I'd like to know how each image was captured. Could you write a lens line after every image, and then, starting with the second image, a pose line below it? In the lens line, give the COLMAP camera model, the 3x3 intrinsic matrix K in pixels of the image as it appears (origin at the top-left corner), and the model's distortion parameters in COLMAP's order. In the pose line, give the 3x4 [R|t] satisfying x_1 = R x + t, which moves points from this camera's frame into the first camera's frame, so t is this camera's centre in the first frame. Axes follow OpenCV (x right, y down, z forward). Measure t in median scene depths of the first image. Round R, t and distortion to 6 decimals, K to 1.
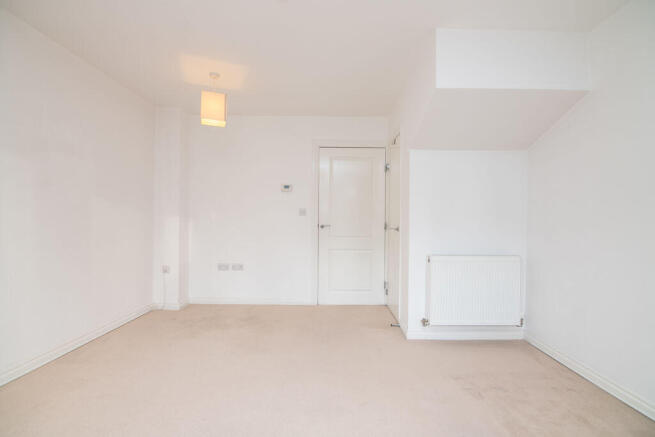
lens RADIAL K [[304.9, 0, 335.5], [0, 304.9, 226.0], [0, 0, 1]] dist [-0.020074, -0.000011]
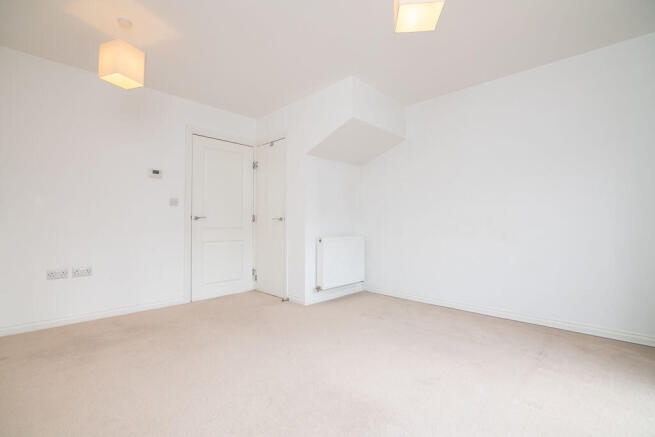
lens RADIAL K [[304.9, 0, 335.5], [0, 304.9, 226.0], [0, 0, 1]] dist [-0.020074, -0.000011]
pose [[0.667260, -0.013776, 0.744697, -0.459419], [0.020833, 0.999783, -0.000172, 0.035352], [-0.744533, 0.015629, 0.667402, 0.048451]]
